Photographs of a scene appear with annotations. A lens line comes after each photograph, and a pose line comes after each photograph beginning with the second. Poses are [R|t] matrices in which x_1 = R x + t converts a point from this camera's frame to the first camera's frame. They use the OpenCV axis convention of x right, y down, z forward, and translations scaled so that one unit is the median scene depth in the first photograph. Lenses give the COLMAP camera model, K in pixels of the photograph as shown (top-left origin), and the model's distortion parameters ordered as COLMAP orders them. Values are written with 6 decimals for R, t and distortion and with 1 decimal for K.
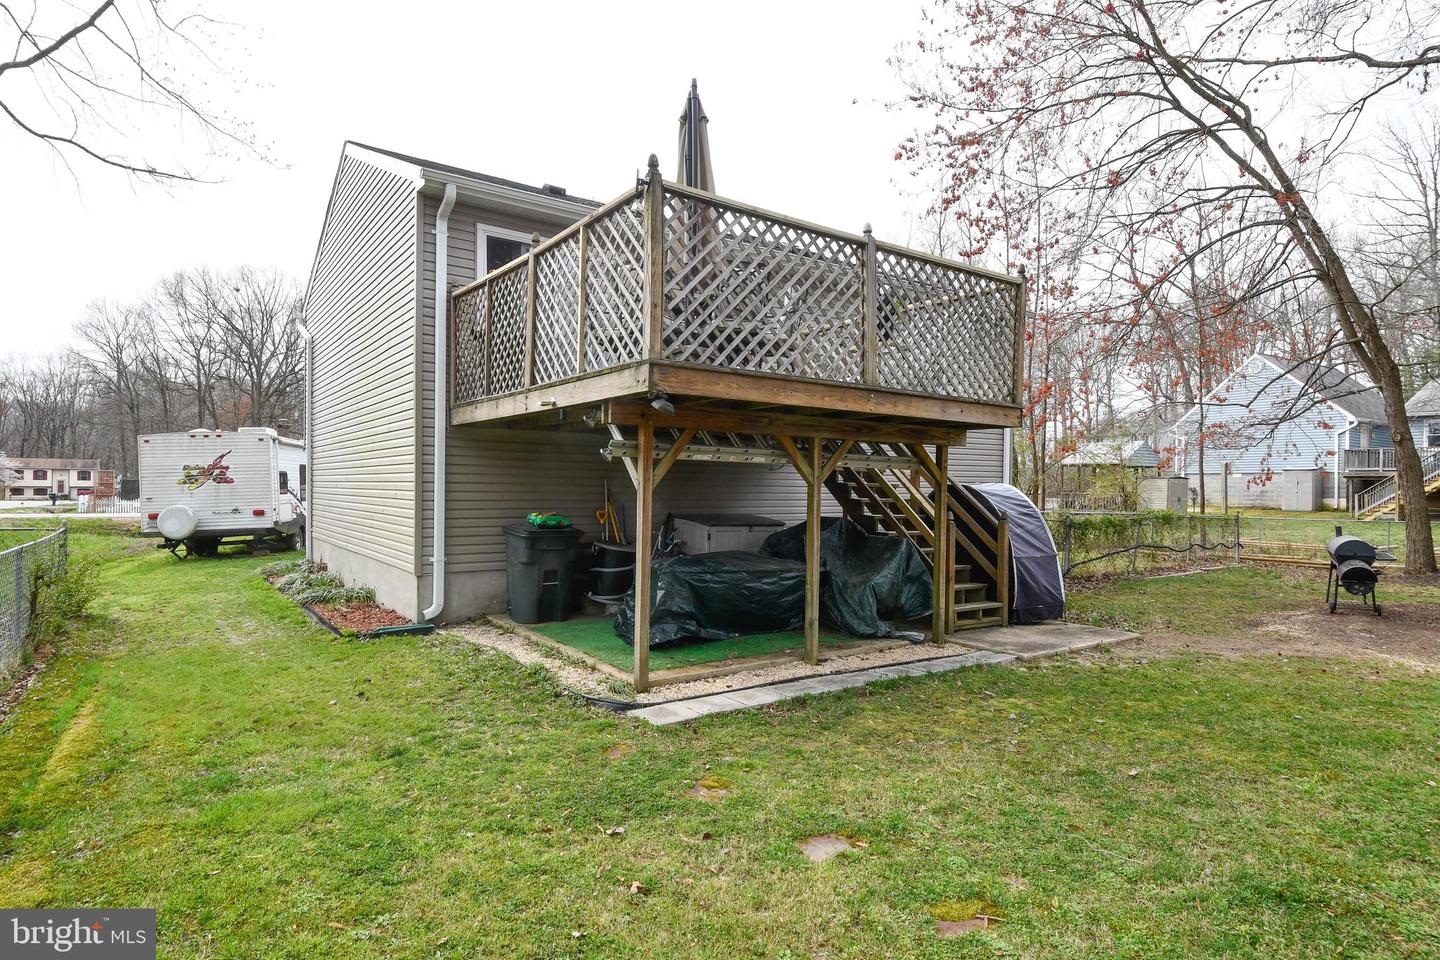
lens RADIAL K [[784.7, 0, 718.4], [0, 784.7, 481.6], [0, 0, 1]] dist [0.003993, 0.000574]
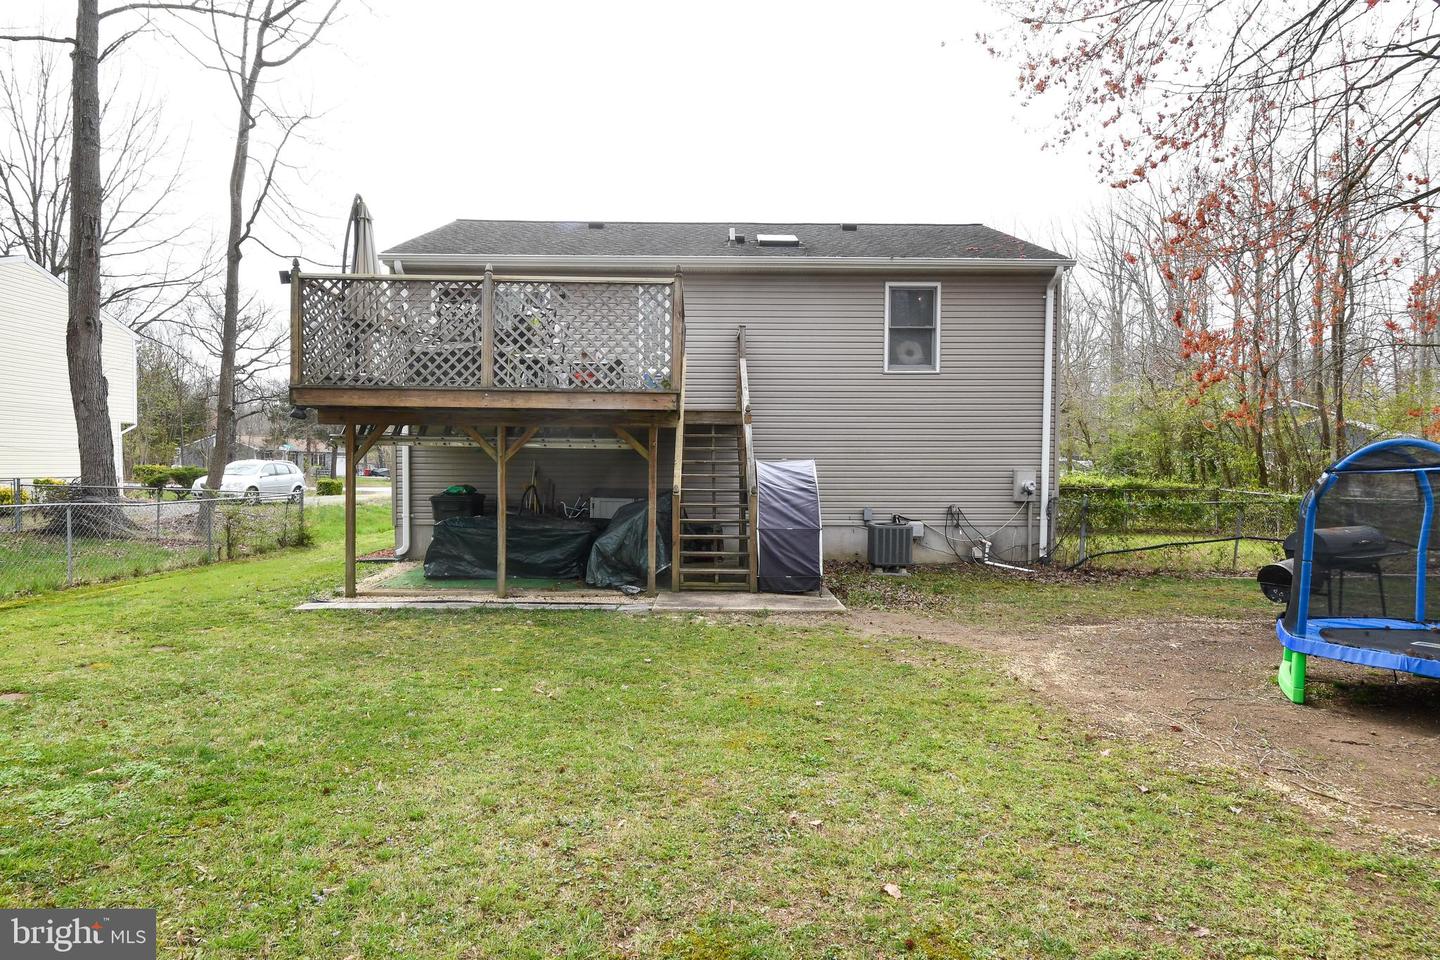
lens RADIAL K [[784.7, 0, 717.7], [0, 784.7, 476.9], [0, 0, 1]] dist [0.003993, 0.000574]
pose [[0.831798, -0.001005, -0.555077, 1.014033], [0.010488, 0.999848, 0.013906, 0.011887], [0.554979, -0.017388, 0.831682, 0.092044]]
